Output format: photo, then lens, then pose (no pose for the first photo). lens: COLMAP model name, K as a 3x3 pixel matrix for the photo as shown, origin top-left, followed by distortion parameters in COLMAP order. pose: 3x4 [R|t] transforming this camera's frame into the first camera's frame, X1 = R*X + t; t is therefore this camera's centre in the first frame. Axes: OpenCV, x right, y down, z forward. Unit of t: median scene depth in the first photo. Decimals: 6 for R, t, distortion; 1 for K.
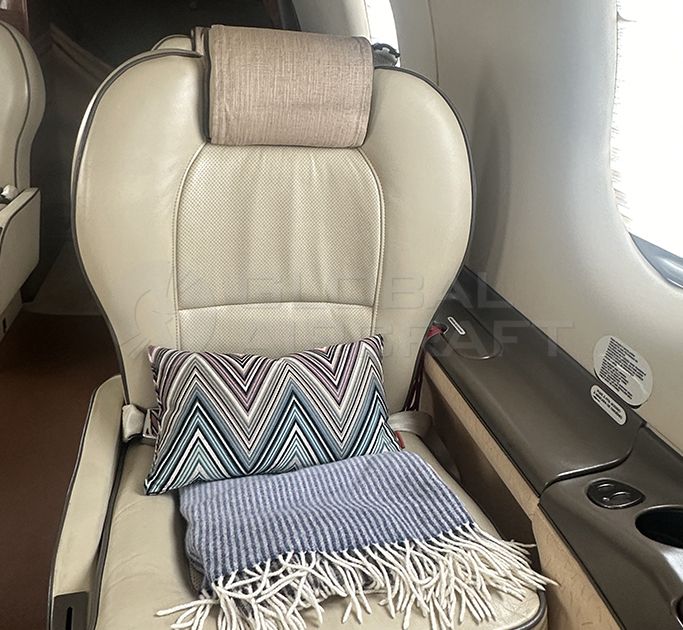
lens RADIAL K [[608.7, 0, 318.4], [0, 608.7, 280.2], [0, 0, 1]] dist [-0.003487, -0.013491]
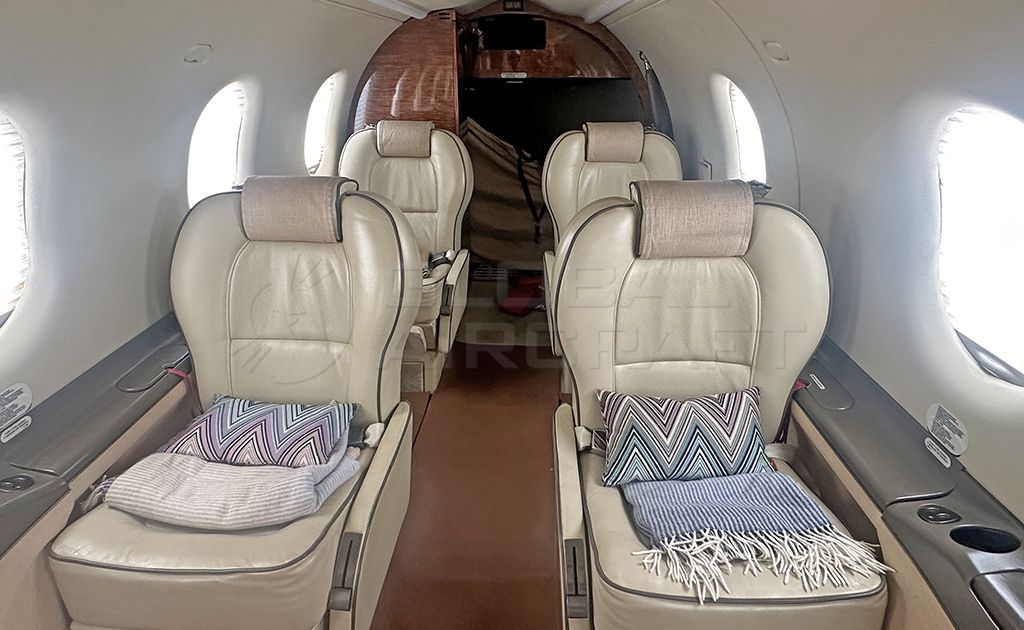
lens RADIAL K [[574.2, 0, 506.7], [0, 574.2, 277.4], [0, 0, 1]] dist [-0.004090, 0.001589]
pose [[0.964274, -0.000651, -0.264905, -0.134852], [-0.008656, 0.999386, -0.033966, -0.145728], [0.264764, 0.035045, 0.963676, -0.555682]]
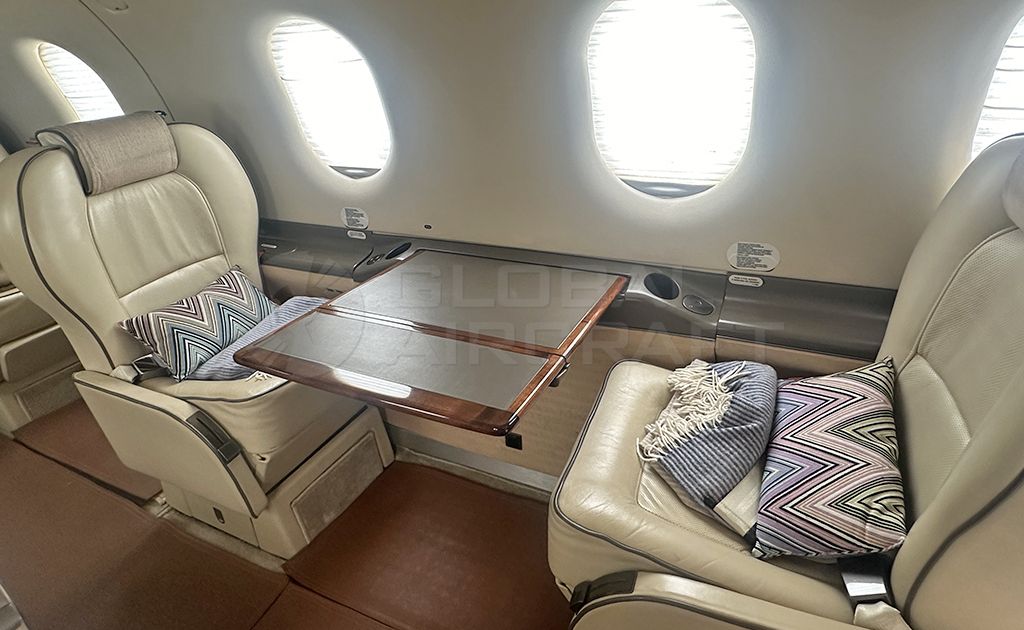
lens RADIAL K [[574.2, 0, 506.7], [0, 574.2, 277.4], [0, 0, 1]] dist [-0.004090, 0.001589]
pose [[0.609215, -0.433726, 0.663881, -0.715782], [0.406532, 0.889611, 0.208142, 0.121344], [-0.680873, 0.143086, 0.718289, -0.972033]]
